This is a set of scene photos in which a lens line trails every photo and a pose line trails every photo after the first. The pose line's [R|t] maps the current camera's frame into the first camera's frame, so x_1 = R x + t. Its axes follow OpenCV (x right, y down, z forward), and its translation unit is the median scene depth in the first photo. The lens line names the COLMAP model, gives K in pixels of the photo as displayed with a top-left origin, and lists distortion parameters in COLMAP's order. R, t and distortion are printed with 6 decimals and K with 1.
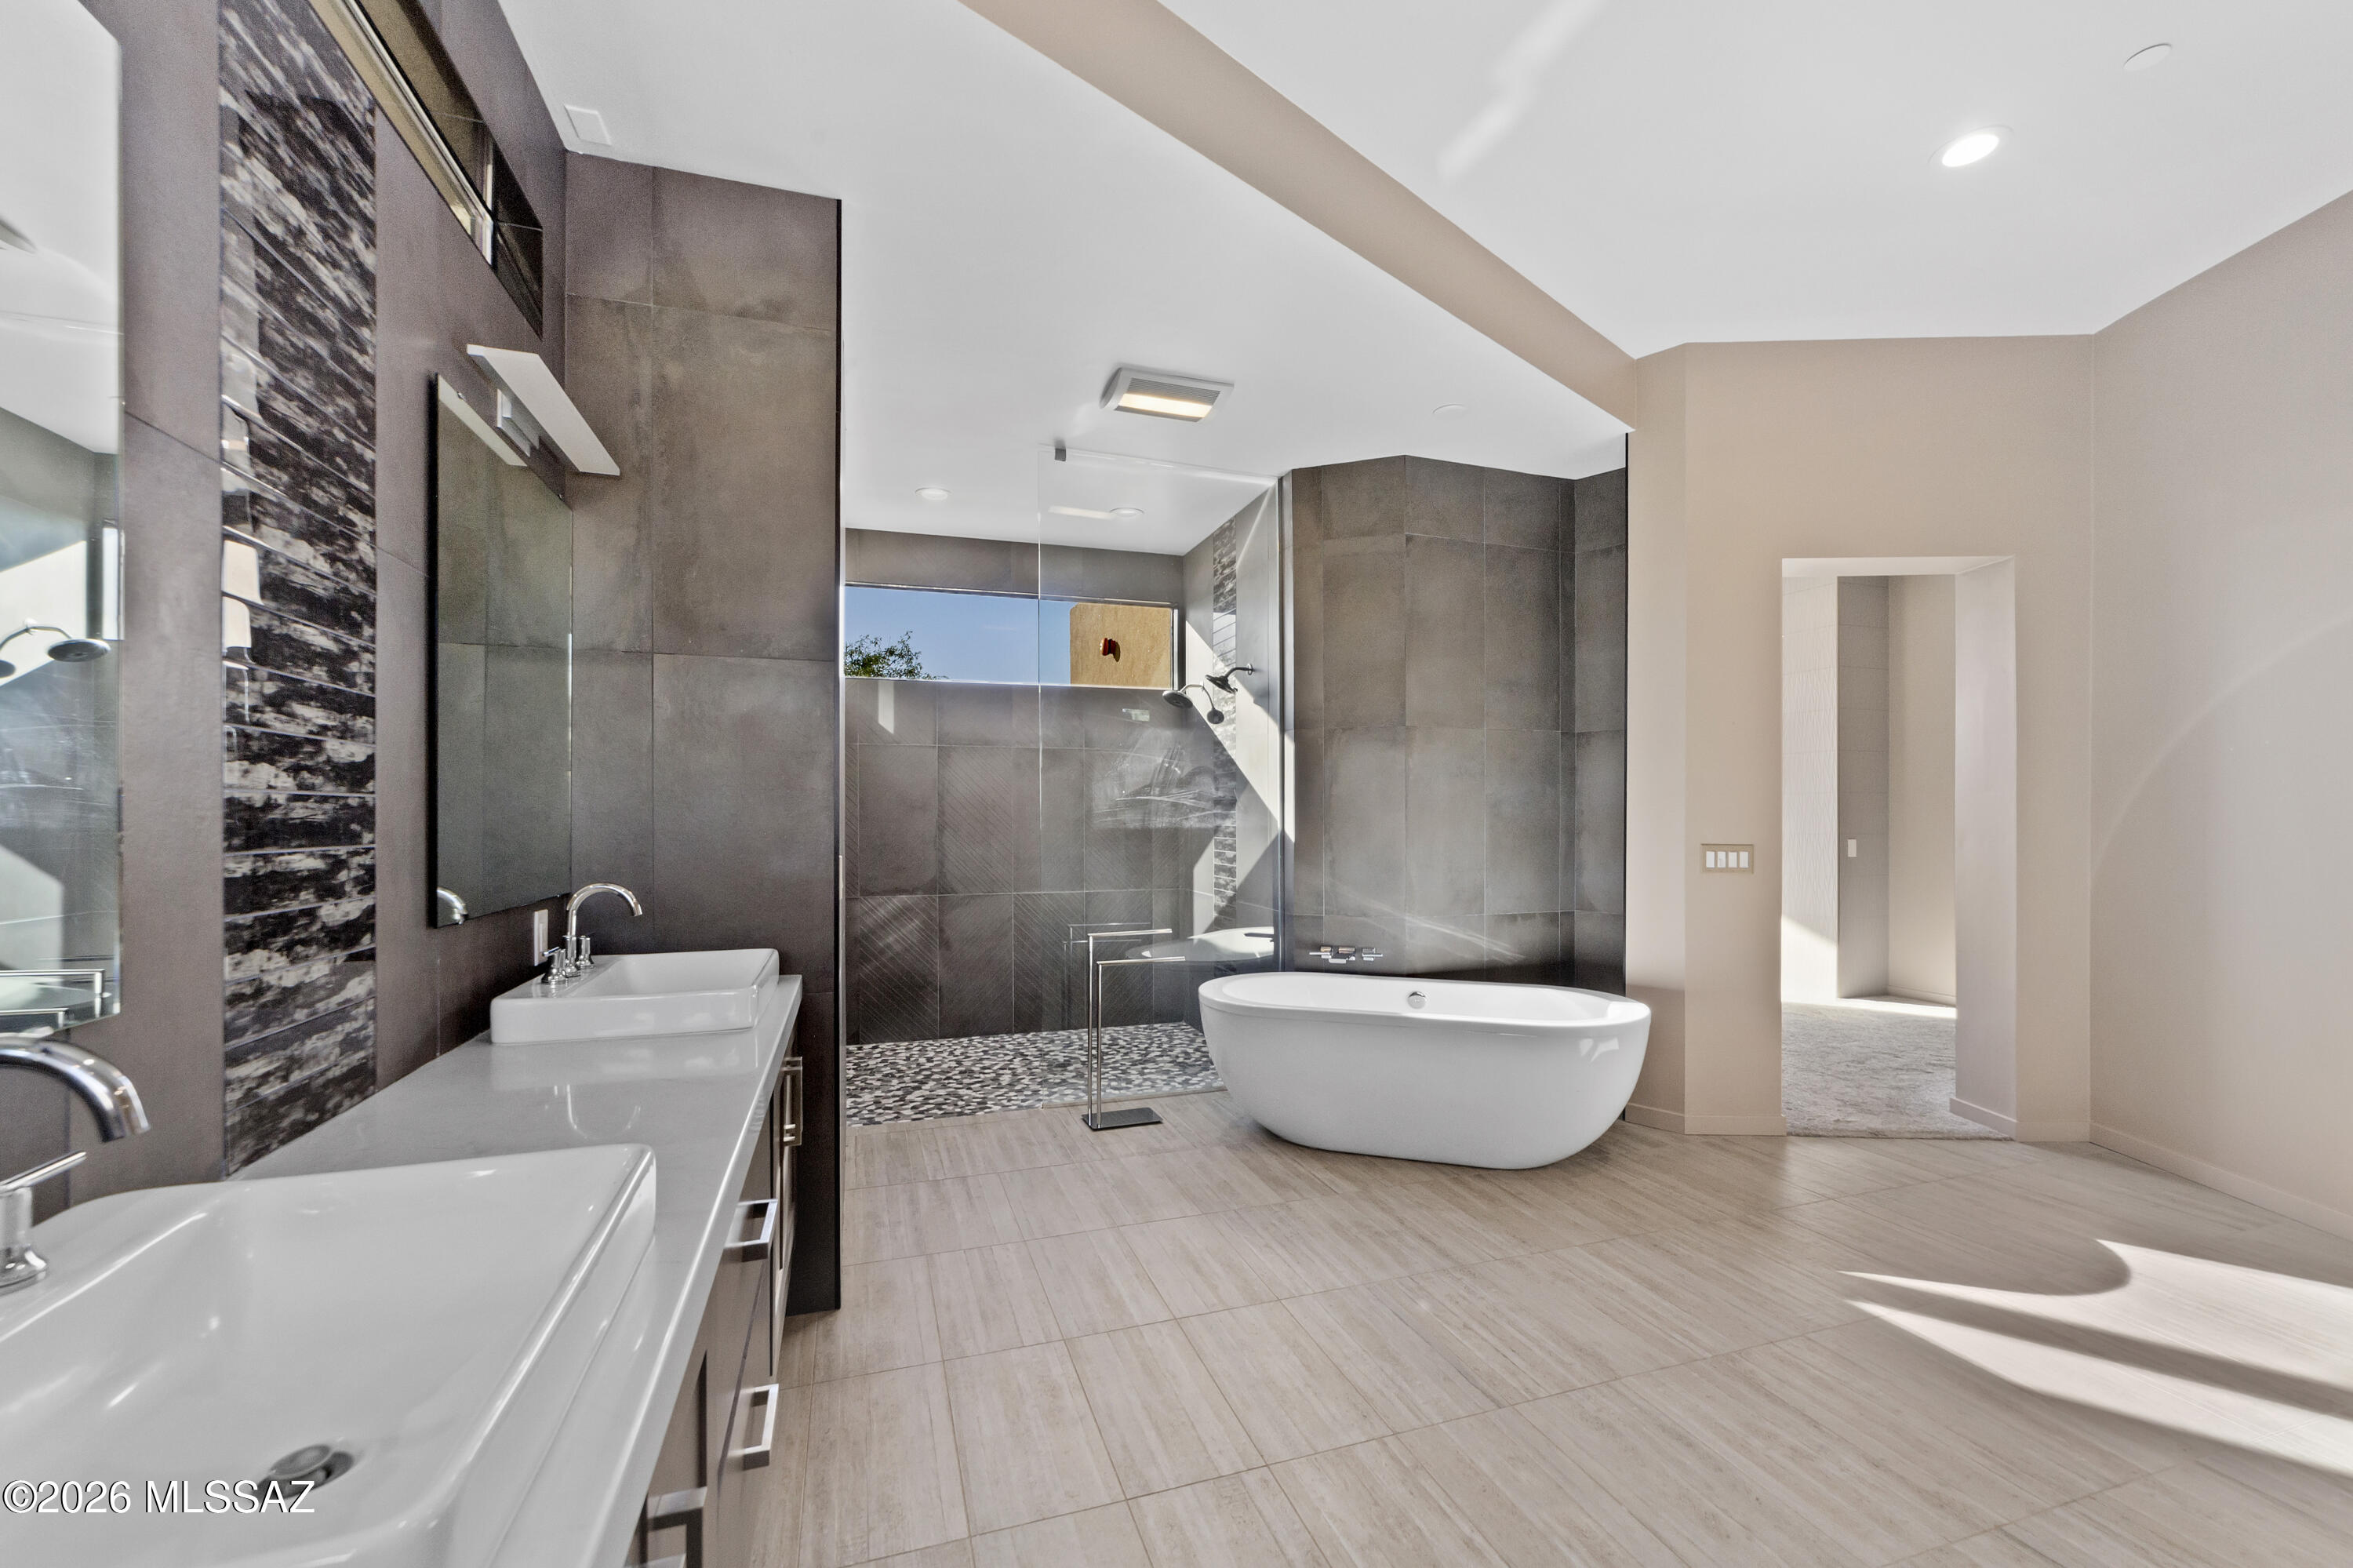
lens RADIAL K [[948.7, 0, 1177.8], [0, 948.7, 802.1], [0, 0, 1]] dist [-0.000868, 0.000099]
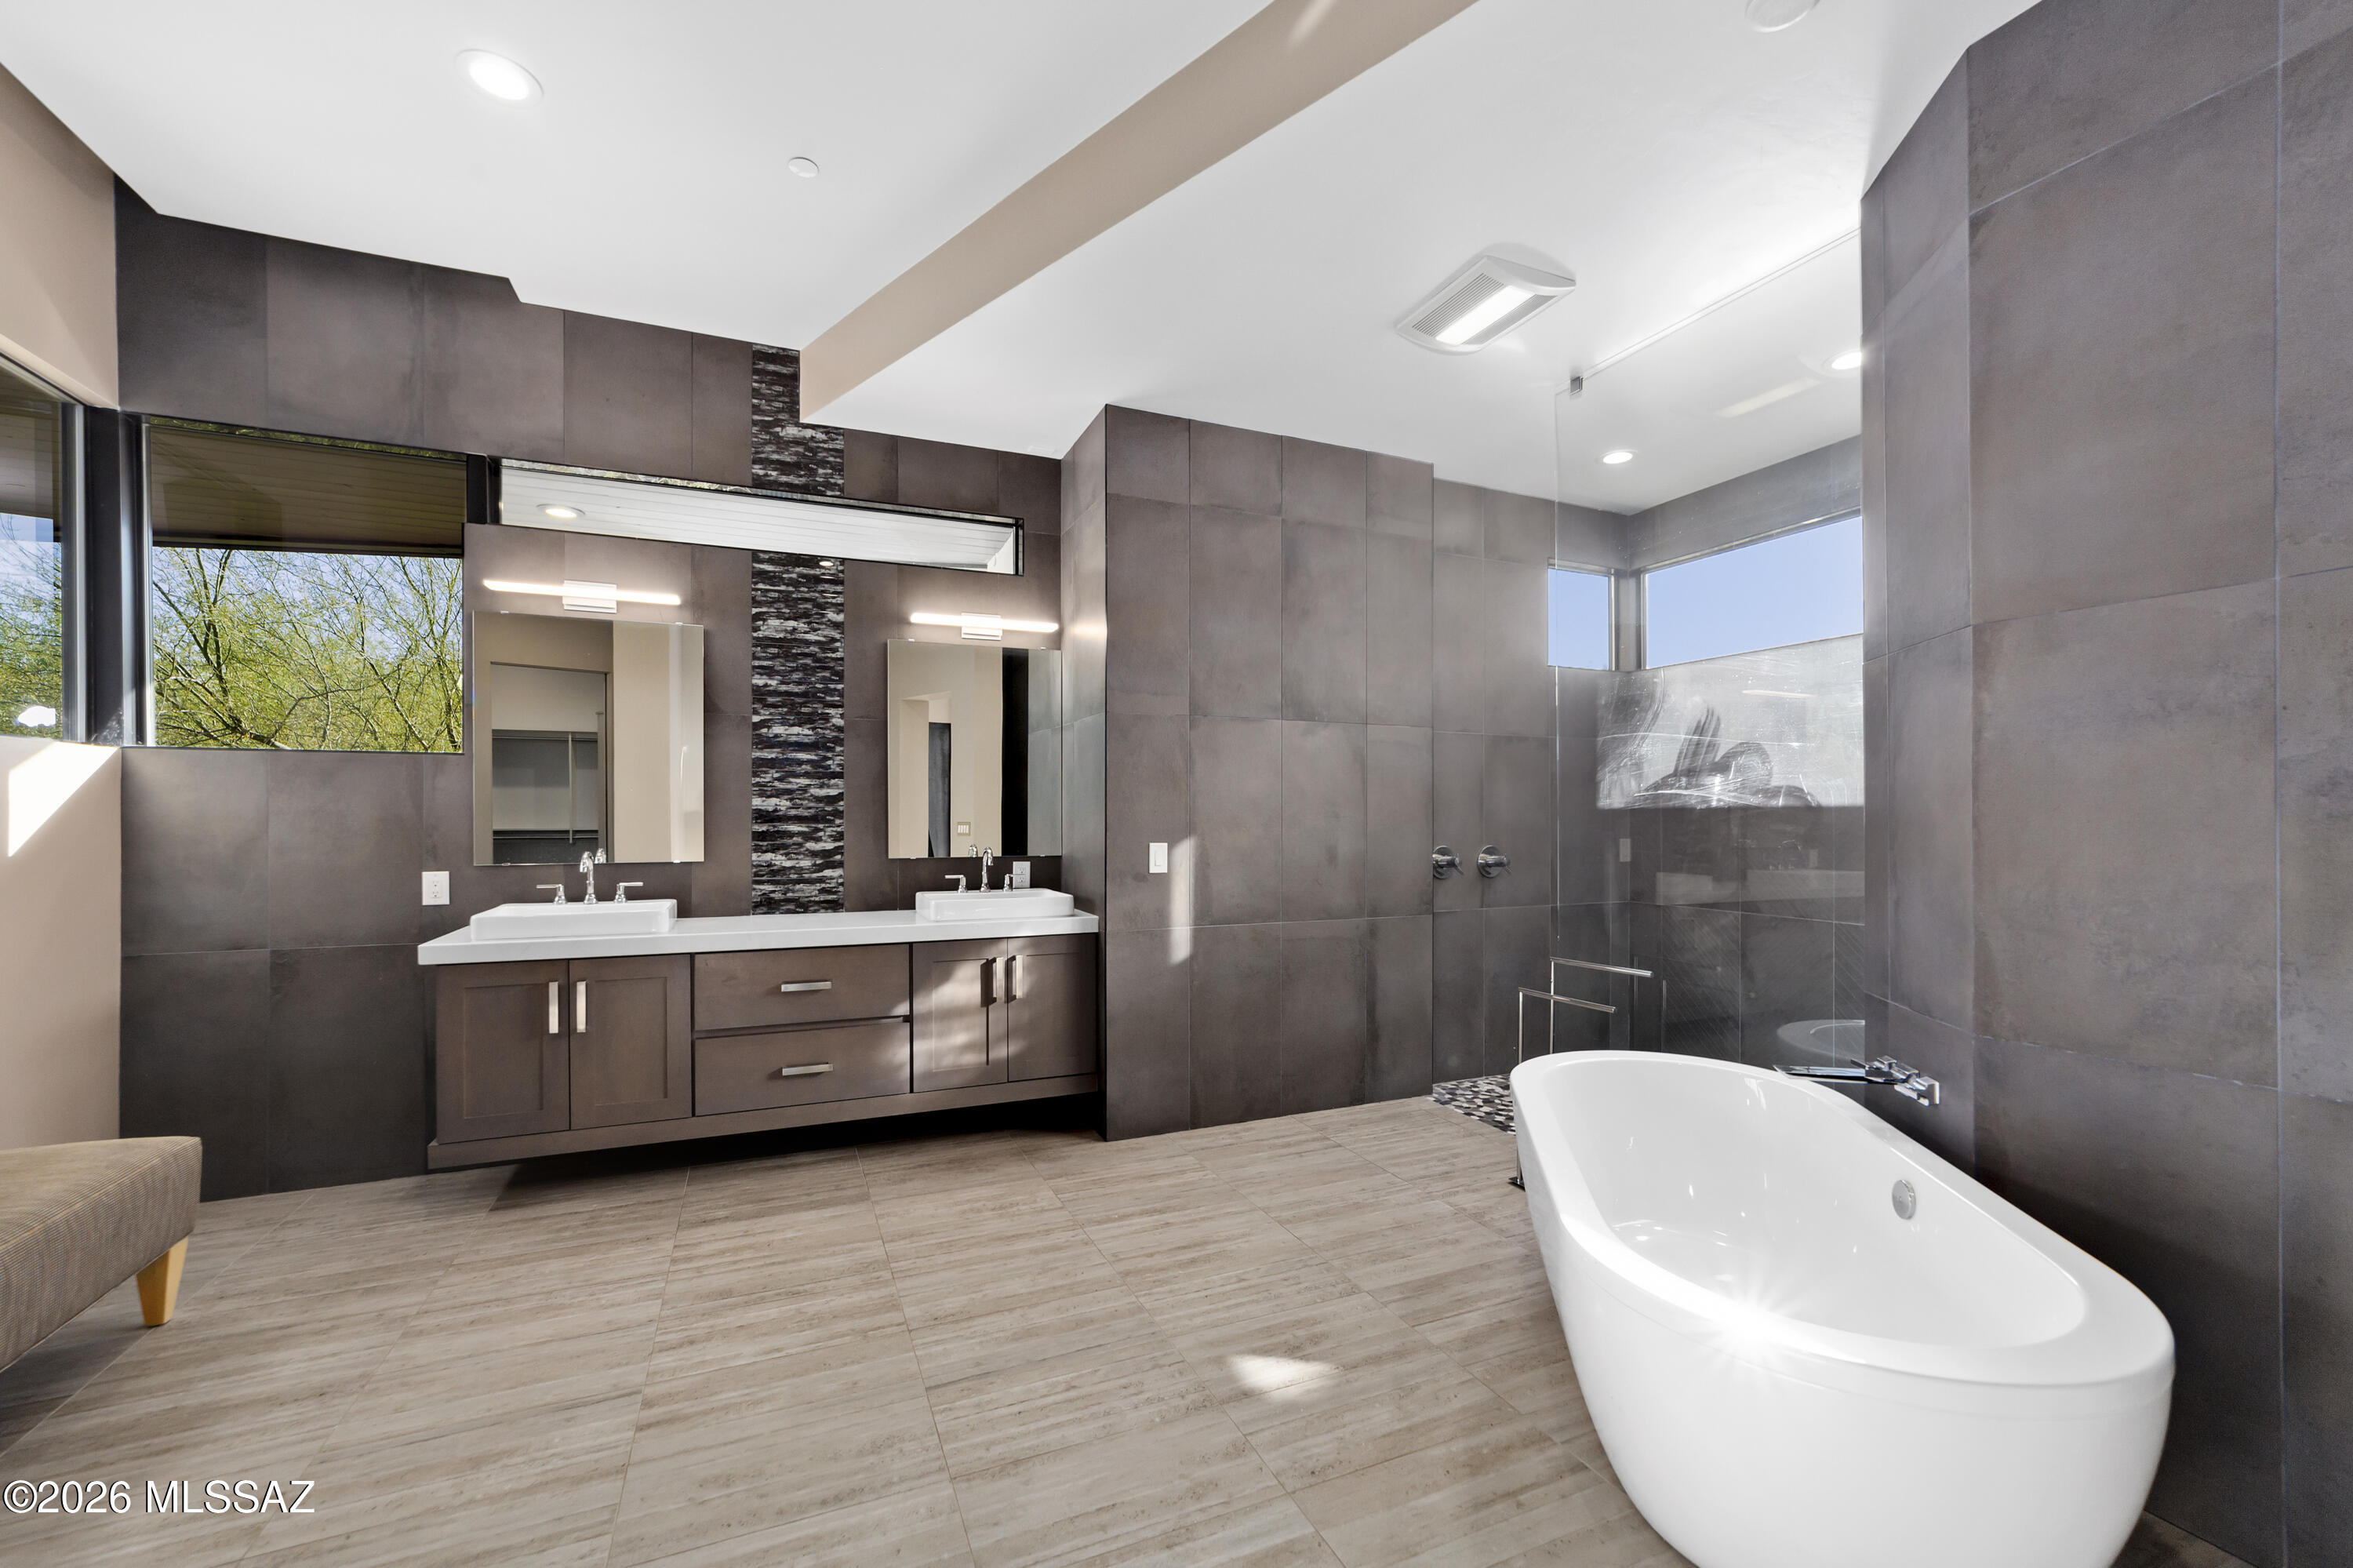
lens RADIAL K [[948.7, 0, 1189.6], [0, 948.7, 808.1], [0, 0, 1]] dist [-0.000868, 0.000099]
pose [[0.093882, -0.008998, -0.995543, 0.906479], [0.011466, 0.999903, -0.007956, 0.013952], [0.995517, -0.010668, 0.093976, 0.776023]]
